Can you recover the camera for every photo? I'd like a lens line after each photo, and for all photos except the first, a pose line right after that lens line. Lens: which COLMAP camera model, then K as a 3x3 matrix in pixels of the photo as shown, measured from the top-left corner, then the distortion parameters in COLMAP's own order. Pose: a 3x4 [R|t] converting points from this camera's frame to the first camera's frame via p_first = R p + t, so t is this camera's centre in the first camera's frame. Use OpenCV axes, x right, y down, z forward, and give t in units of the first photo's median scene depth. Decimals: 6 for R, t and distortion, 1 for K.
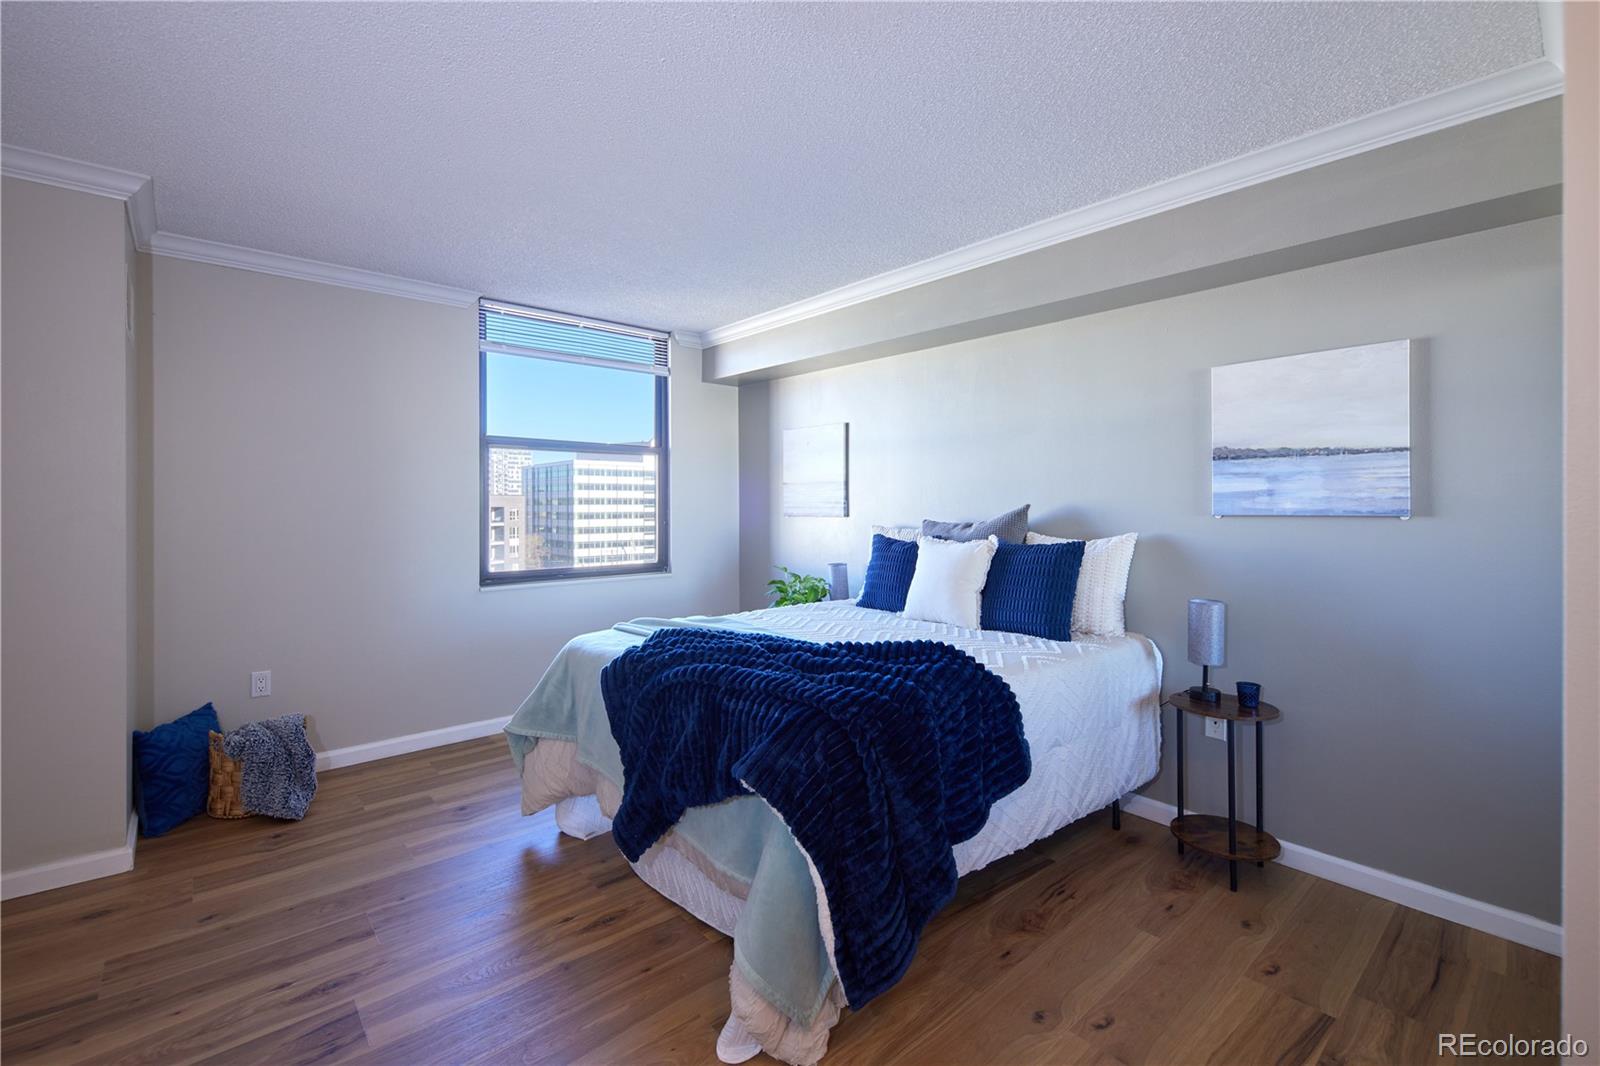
lens RADIAL K [[692.7, 0, 800.3], [0, 692.7, 503.4], [0, 0, 1]] dist [0.014722, -0.004969]
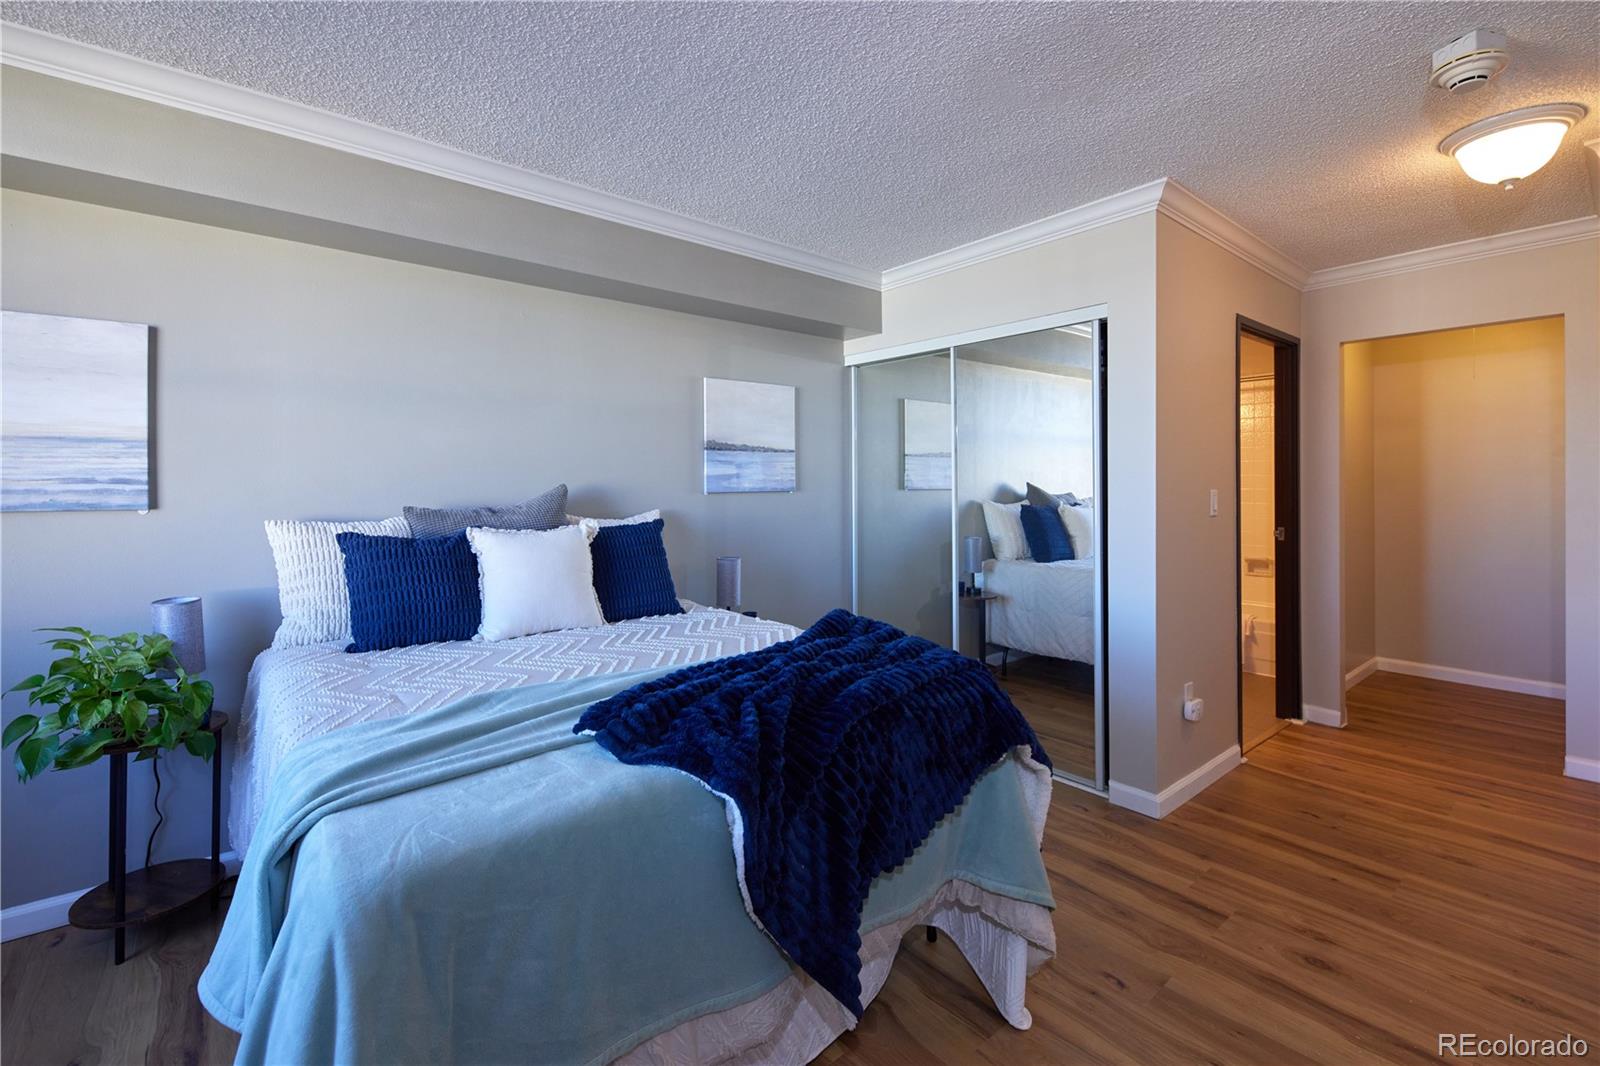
lens RADIAL K [[692.7, 0, 800.3], [0, 692.7, 503.4], [0, 0, 1]] dist [0.014722, -0.004969]
pose [[0.027022, -0.024953, 0.999323, -0.529847], [0.002687, 0.999687, 0.024890, 0.004381], [-0.999631, 0.002012, 0.027080, 0.609570]]
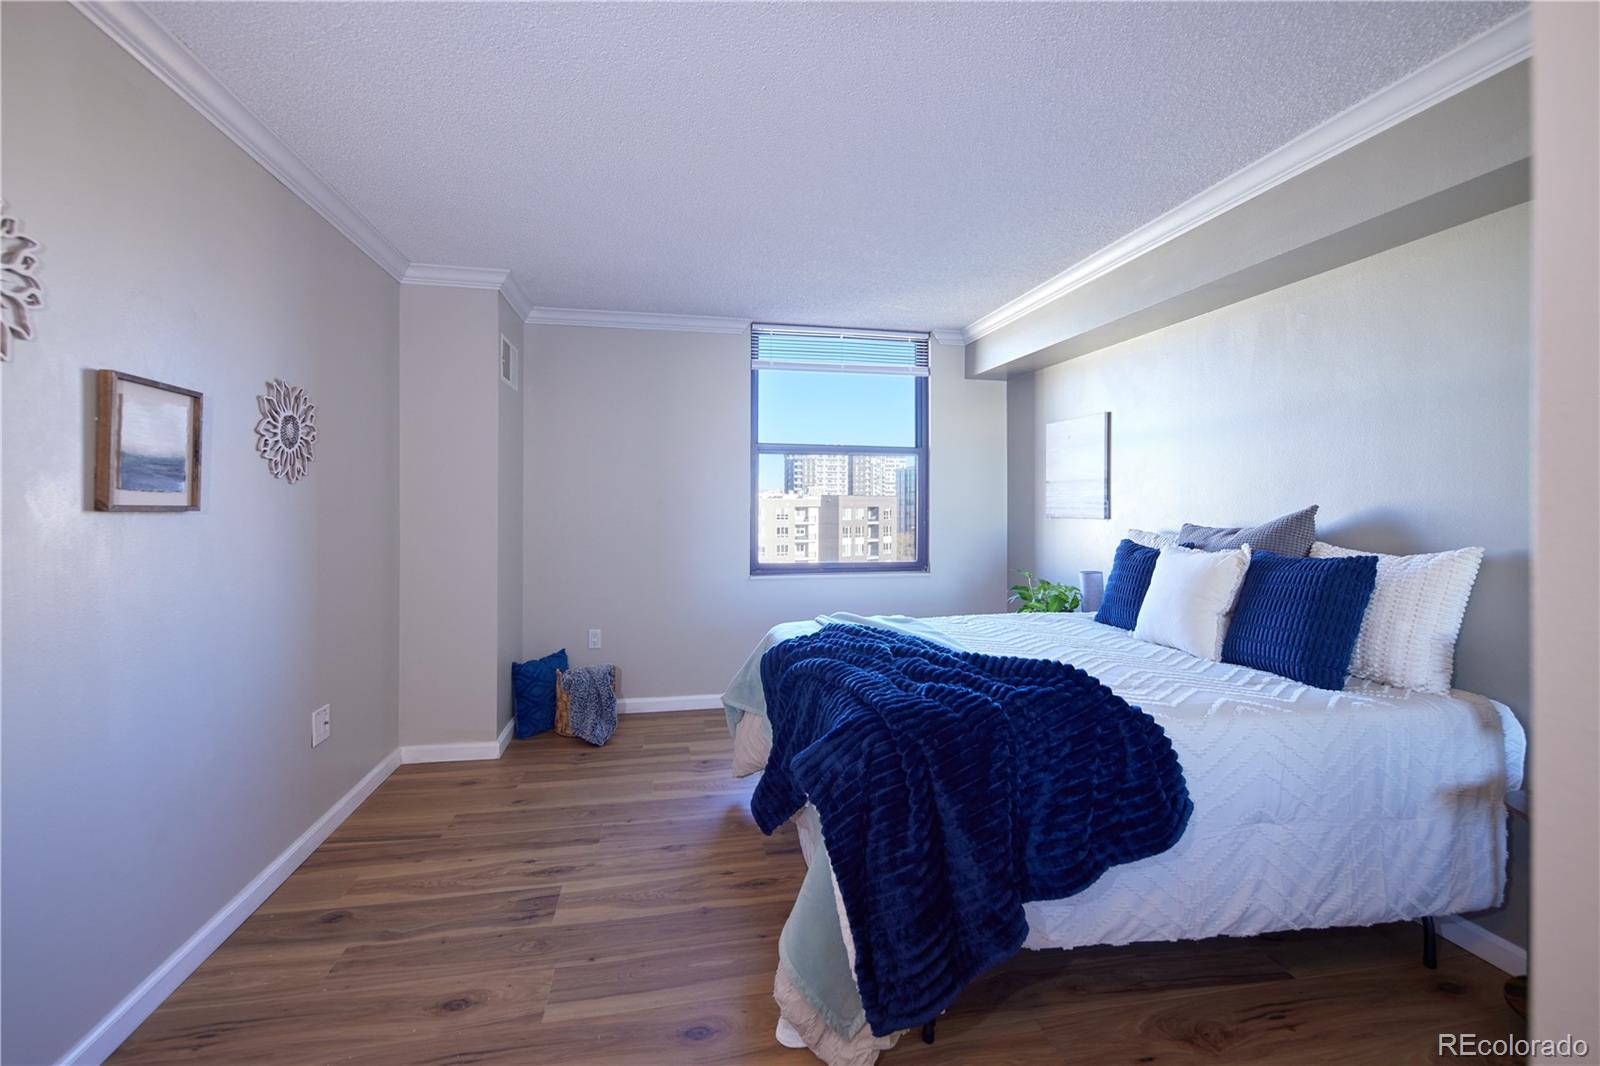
lens RADIAL K [[692.7, 0, 800.3], [0, 692.7, 503.4], [0, 0, 1]] dist [0.014722, -0.004969]
pose [[0.867345, 0.003395, -0.497696, 0.201382], [-0.003824, 0.999993, 0.000156, 0.001051], [0.497693, 0.001768, 0.867352, 0.054051]]
